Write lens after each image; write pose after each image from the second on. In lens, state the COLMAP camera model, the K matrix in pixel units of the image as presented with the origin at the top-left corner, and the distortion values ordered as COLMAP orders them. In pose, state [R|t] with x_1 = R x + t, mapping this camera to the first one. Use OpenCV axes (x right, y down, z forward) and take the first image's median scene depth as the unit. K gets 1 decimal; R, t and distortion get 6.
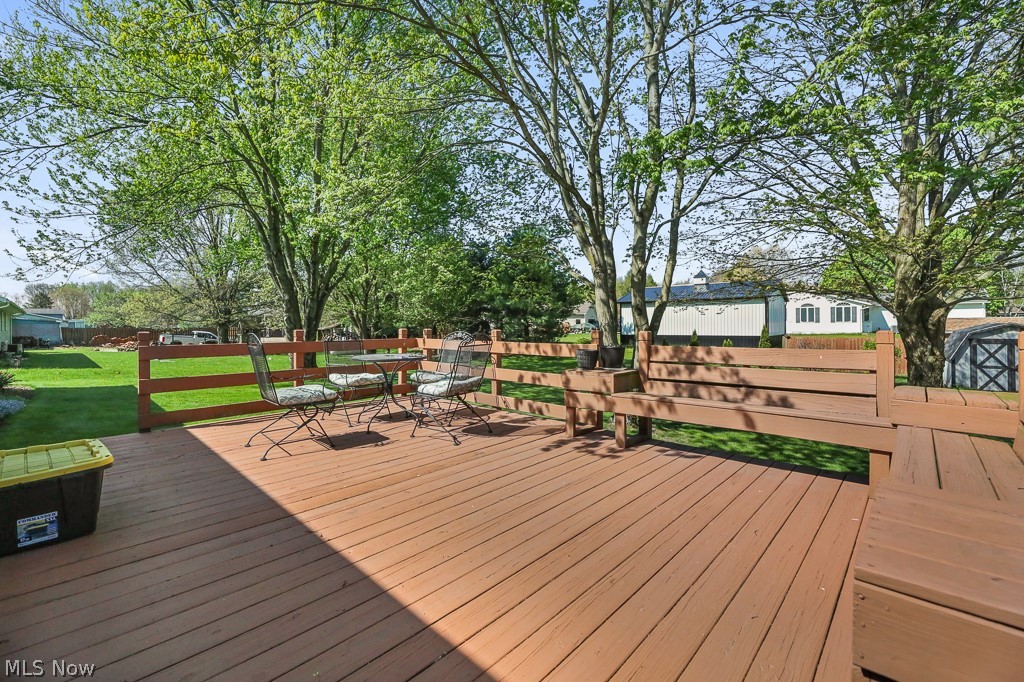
lens RADIAL K [[429.7, 0, 514.8], [0, 429.7, 327.4], [0, 0, 1]] dist [-0.002078, -0.000243]
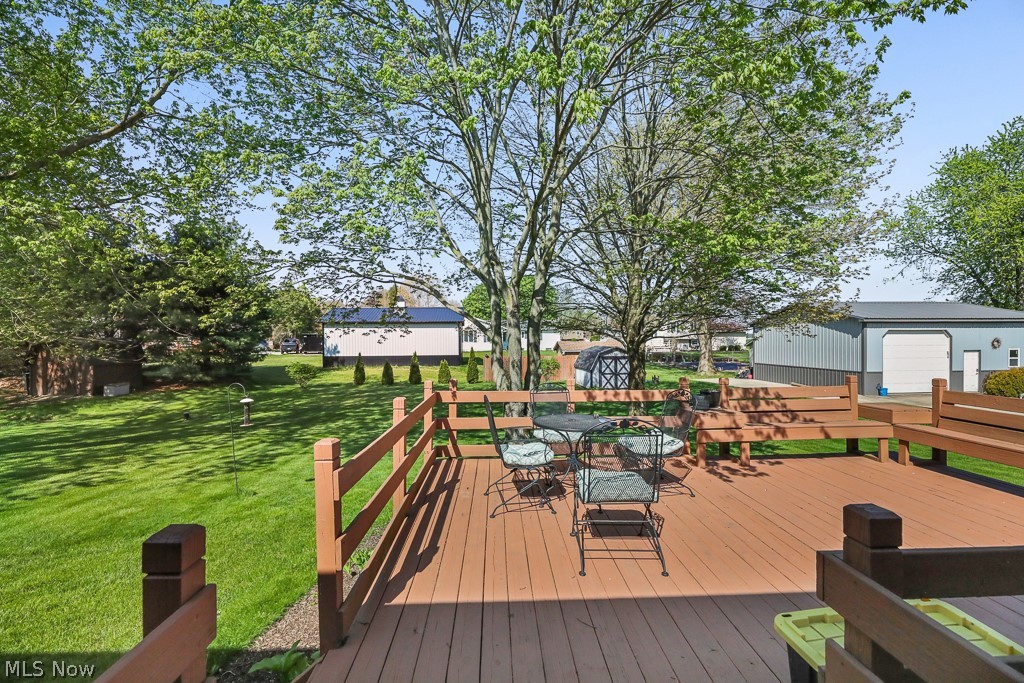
lens RADIAL K [[426.9, 0, 512.0], [0, 426.9, 341.5], [0, 0, 1]] dist [-0.000917, -0.000059]
pose [[0.700940, 0.000254, 0.713220, -0.930200], [0.000901, 0.999999, -0.001242, -0.088036], [-0.713220, 0.001513, 0.700939, 0.433277]]
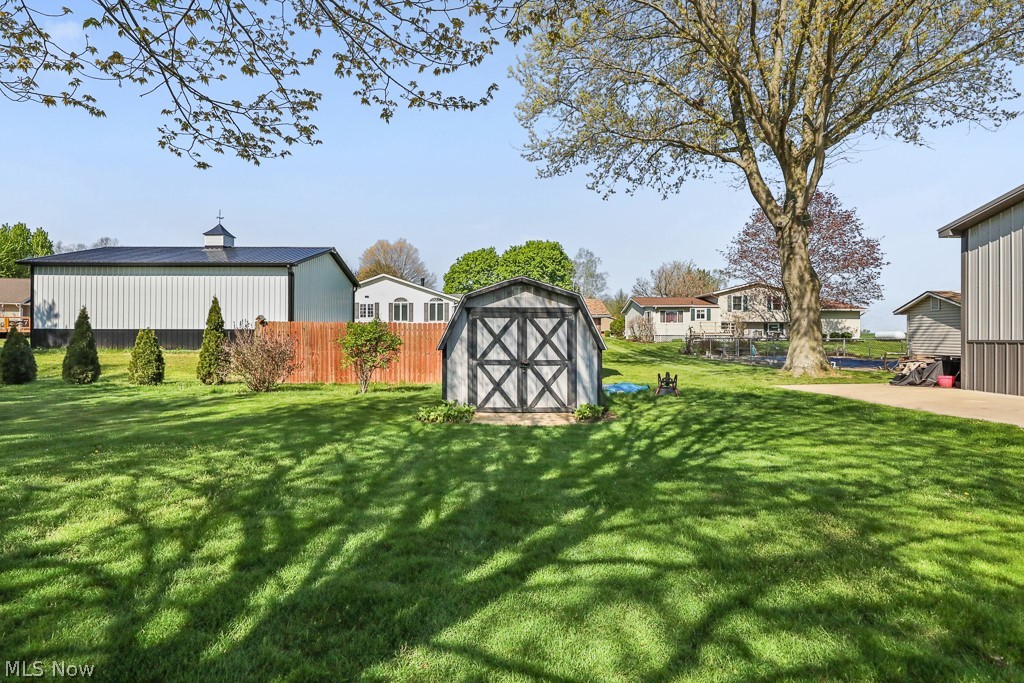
lens RADIAL K [[470.6, 0, 512.0], [0, 470.6, 341.5], [0, 0, 1]] dist [0.000868, 0.000115]
pose [[0.767040, 0.006800, 0.641563, 2.509571], [-0.007036, 0.999973, -0.002187, 0.224409], [-0.641561, -0.002837, 0.767067, 1.824970]]
